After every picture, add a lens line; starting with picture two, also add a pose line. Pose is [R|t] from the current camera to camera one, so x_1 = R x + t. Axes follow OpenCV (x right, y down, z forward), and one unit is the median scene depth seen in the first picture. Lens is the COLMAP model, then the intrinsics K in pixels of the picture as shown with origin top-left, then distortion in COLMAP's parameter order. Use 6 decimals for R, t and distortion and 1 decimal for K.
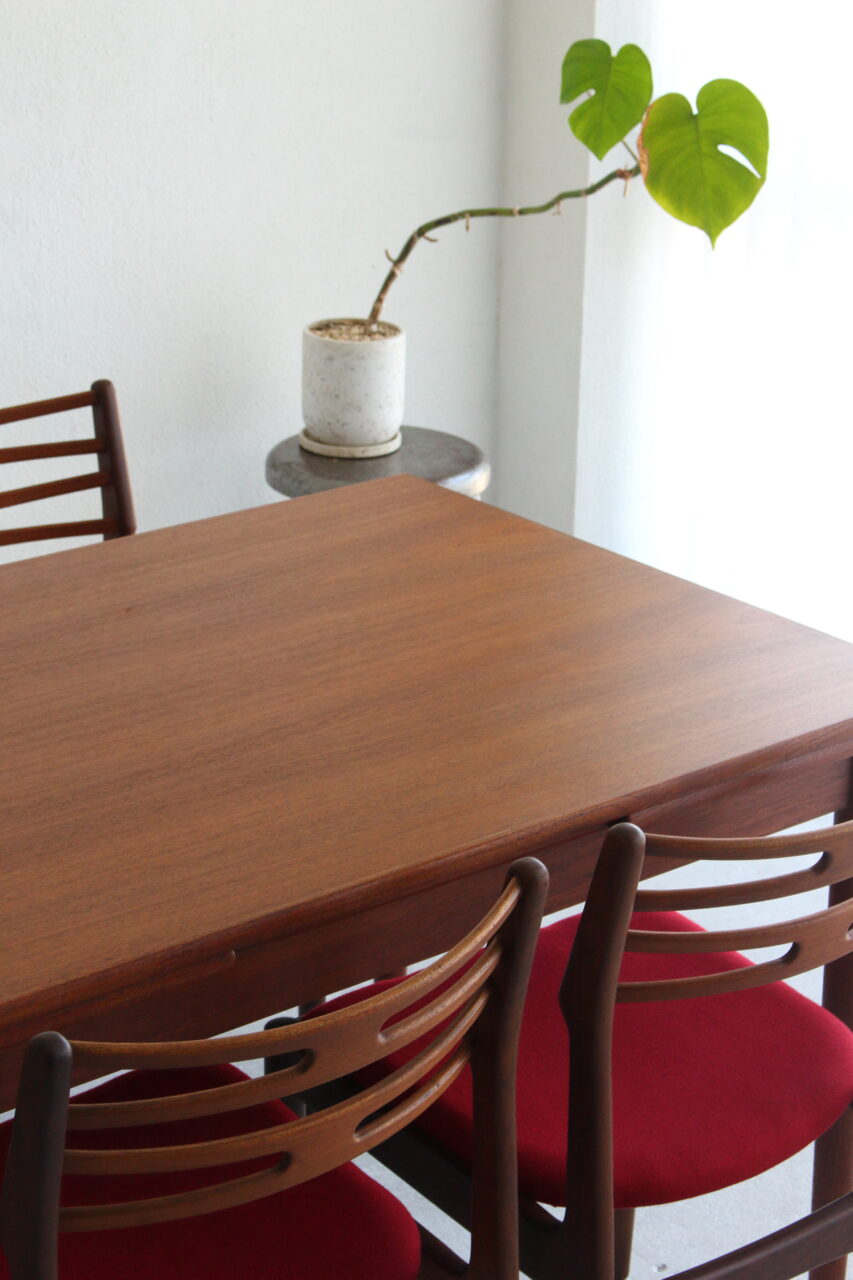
lens RADIAL K [[2427.5, 0, 436.5], [0, 2427.5, 634.6], [0, 0, 1]] dist [-0.144320, 0.000000]
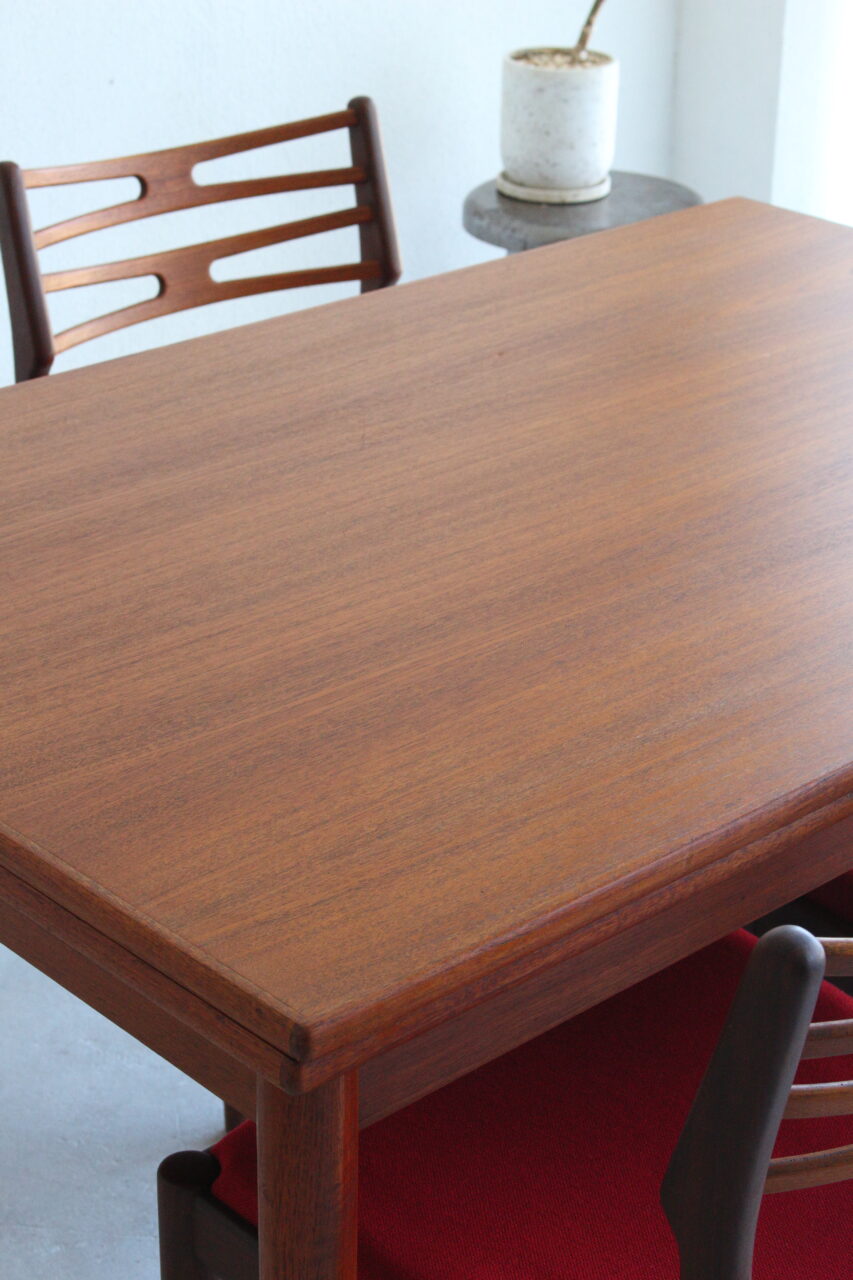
lens RADIAL K [[2303.9, 0, 422.2], [0, 2303.9, 642.4], [0, 0, 1]] dist [-0.116943, 0.000000]
pose [[0.999113, -0.030240, 0.029288, -0.116730], [0.027461, 0.995468, 0.091044, 0.009761], [-0.031908, -0.090159, 0.995416, 0.149896]]
